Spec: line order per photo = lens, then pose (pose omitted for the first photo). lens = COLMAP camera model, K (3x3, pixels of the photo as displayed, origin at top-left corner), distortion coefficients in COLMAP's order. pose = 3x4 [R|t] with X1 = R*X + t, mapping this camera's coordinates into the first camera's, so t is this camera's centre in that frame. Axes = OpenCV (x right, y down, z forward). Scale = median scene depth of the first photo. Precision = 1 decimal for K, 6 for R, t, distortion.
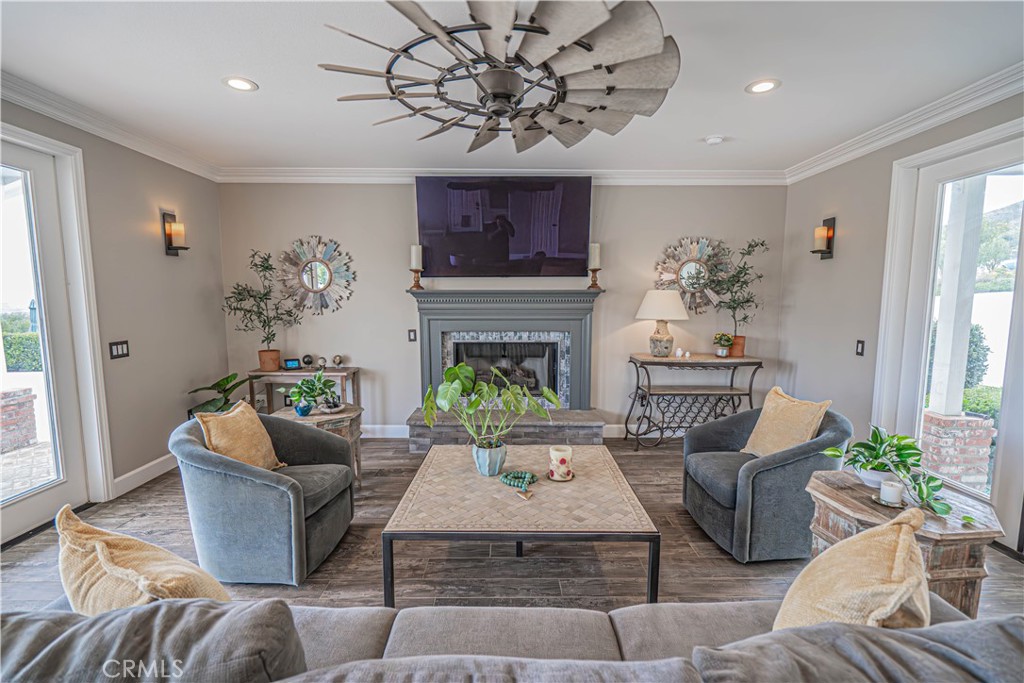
lens RADIAL K [[467.3, 0, 518.6], [0, 467.3, 347.3], [0, 0, 1]] dist [-0.001221, 0.000177]
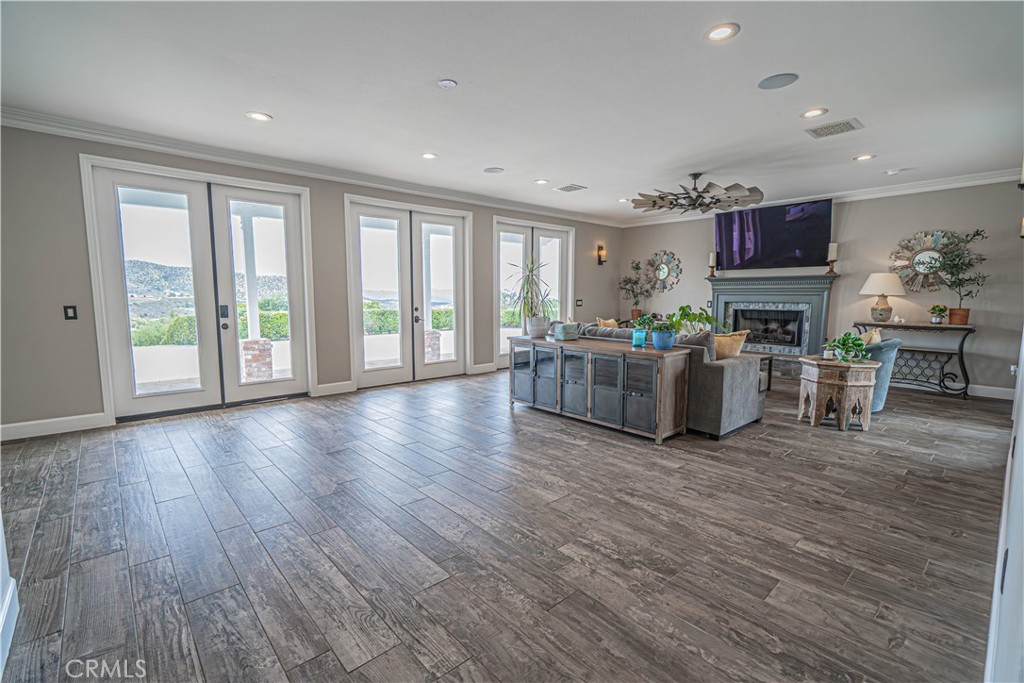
lens RADIAL K [[467.3, 0, 518.6], [0, 467.3, 347.3], [0, 0, 1]] dist [-0.001221, 0.000177]
pose [[0.667565, 0.084762, -0.739711, 0.611223], [-0.083003, 0.995778, 0.039197, 0.127519], [0.739910, 0.035231, 0.671783, -0.698592]]
